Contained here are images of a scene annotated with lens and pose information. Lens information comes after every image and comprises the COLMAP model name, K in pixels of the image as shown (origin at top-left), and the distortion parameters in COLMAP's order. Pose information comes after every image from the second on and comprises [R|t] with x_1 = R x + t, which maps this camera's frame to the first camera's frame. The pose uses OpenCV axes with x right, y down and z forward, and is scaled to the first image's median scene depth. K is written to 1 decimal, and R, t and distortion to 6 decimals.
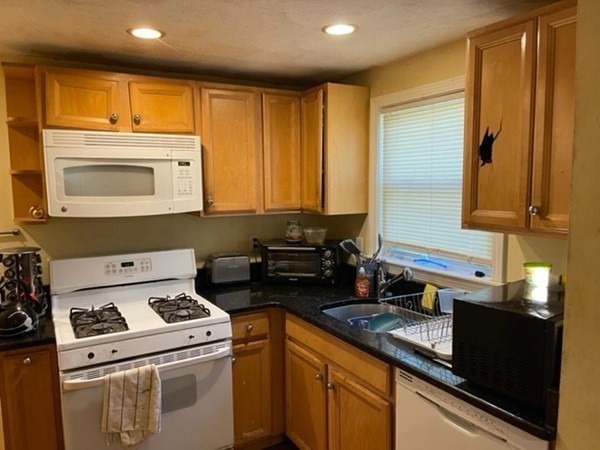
lens RADIAL K [[452.1, 0, 300.0], [0, 452.1, 225.0], [0, 0, 1]] dist [0.011538, -0.002345]
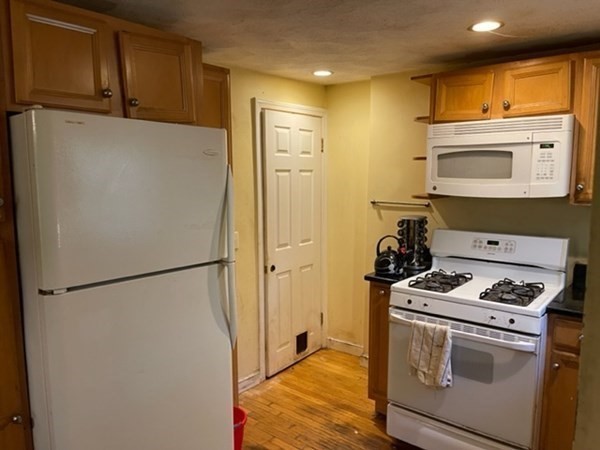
lens RADIAL K [[452.1, 0, 300.0], [0, 452.1, 225.0], [0, 0, 1]] dist [0.011538, -0.002345]
pose [[0.345191, 0.116575, -0.931264, 0.483583], [-0.089538, 0.991821, 0.090966, -0.012502], [0.934252, 0.051983, 0.352806, 0.201579]]
